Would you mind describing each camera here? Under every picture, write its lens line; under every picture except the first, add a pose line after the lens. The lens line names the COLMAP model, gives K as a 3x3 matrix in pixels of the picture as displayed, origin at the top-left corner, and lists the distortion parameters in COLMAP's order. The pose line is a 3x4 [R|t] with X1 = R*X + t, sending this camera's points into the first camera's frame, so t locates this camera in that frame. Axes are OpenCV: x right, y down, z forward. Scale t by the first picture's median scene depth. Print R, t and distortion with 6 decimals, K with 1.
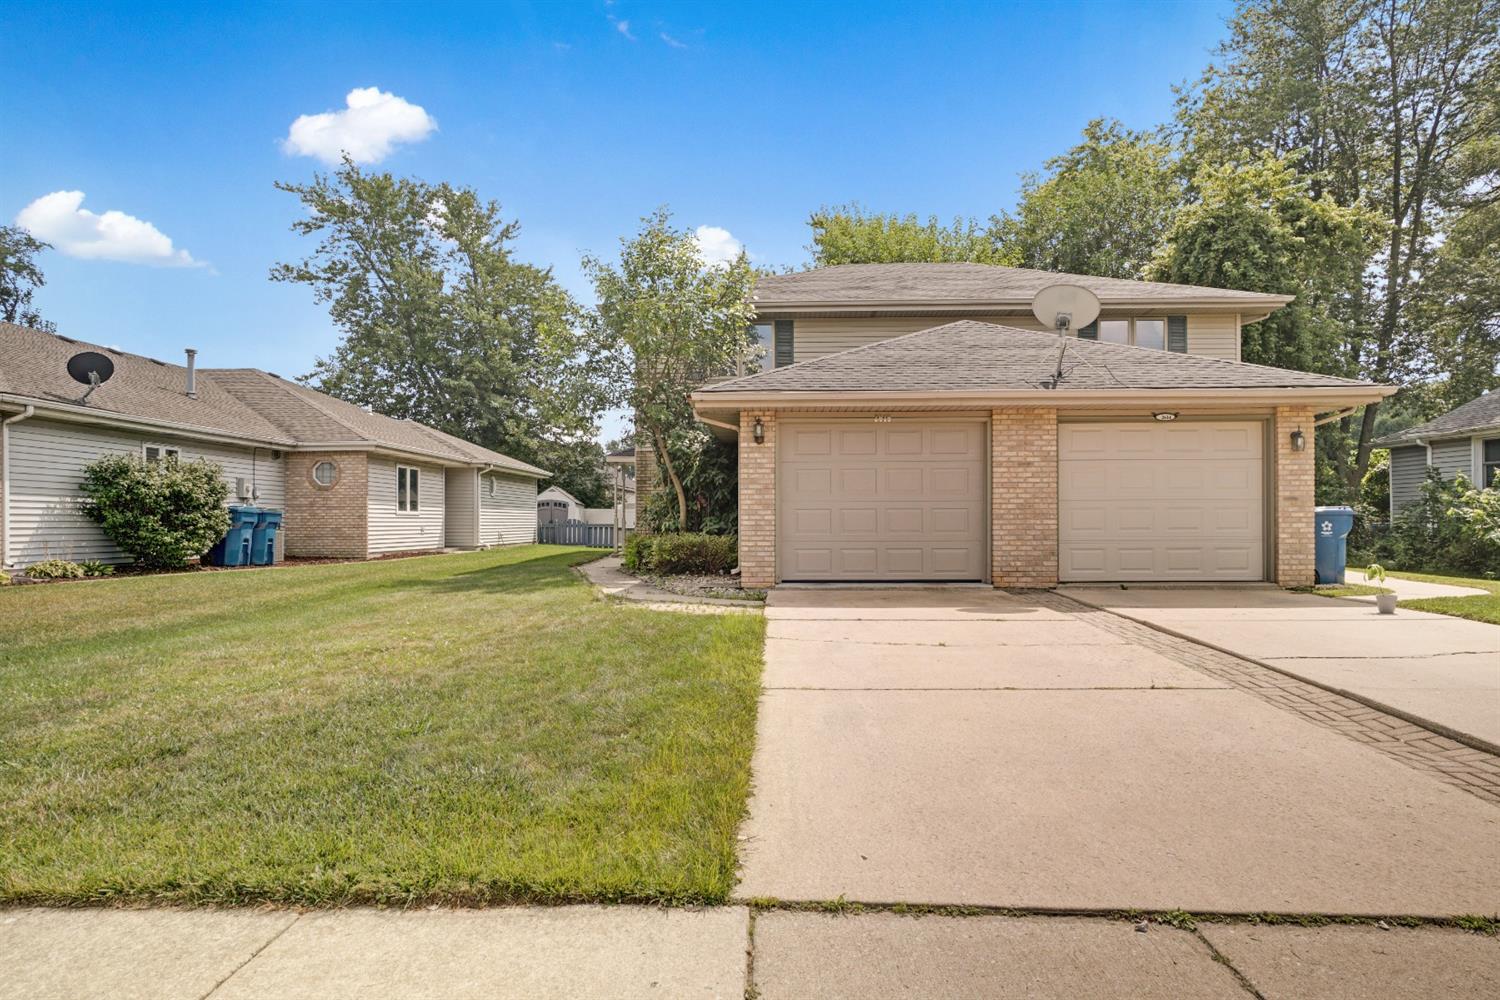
lens RADIAL K [[911.3, 0, 742.7], [0, 911.3, 510.9], [0, 0, 1]] dist [-0.001355, -0.001202]
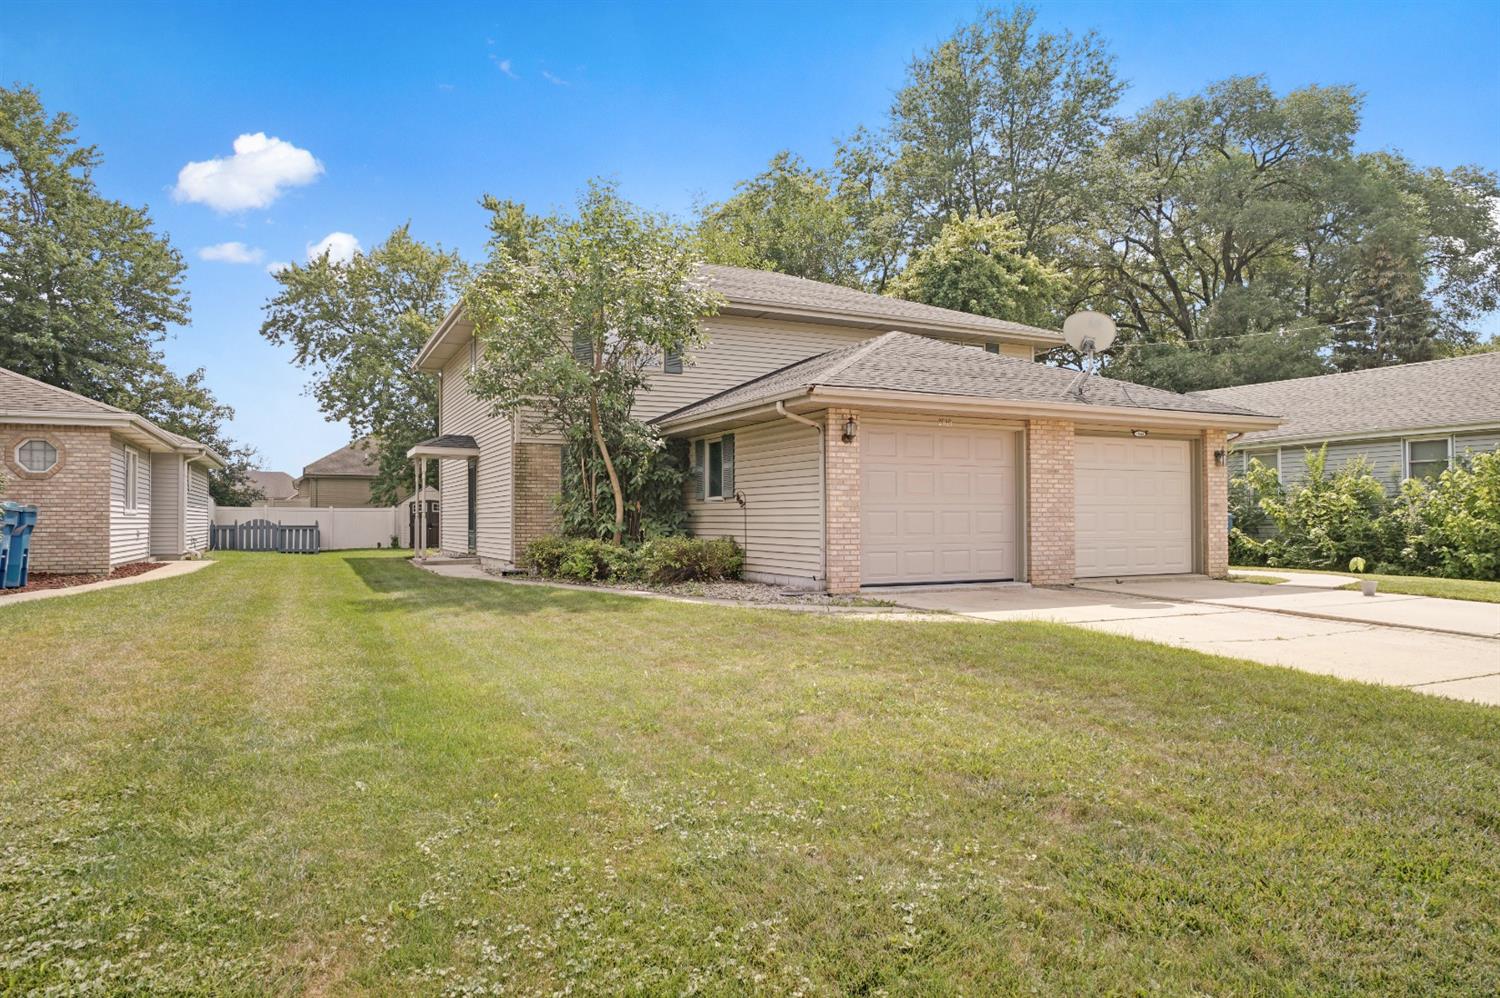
lens RADIAL K [[911.3, 0, 742.9], [0, 911.3, 496.9], [0, 0, 1]] dist [-0.001355, -0.001202]
pose [[0.890455, 0.012482, 0.454900, -0.430892], [-0.005599, 0.999849, -0.016475, -0.000458], [-0.455037, 0.012123, 0.890390, 0.166039]]
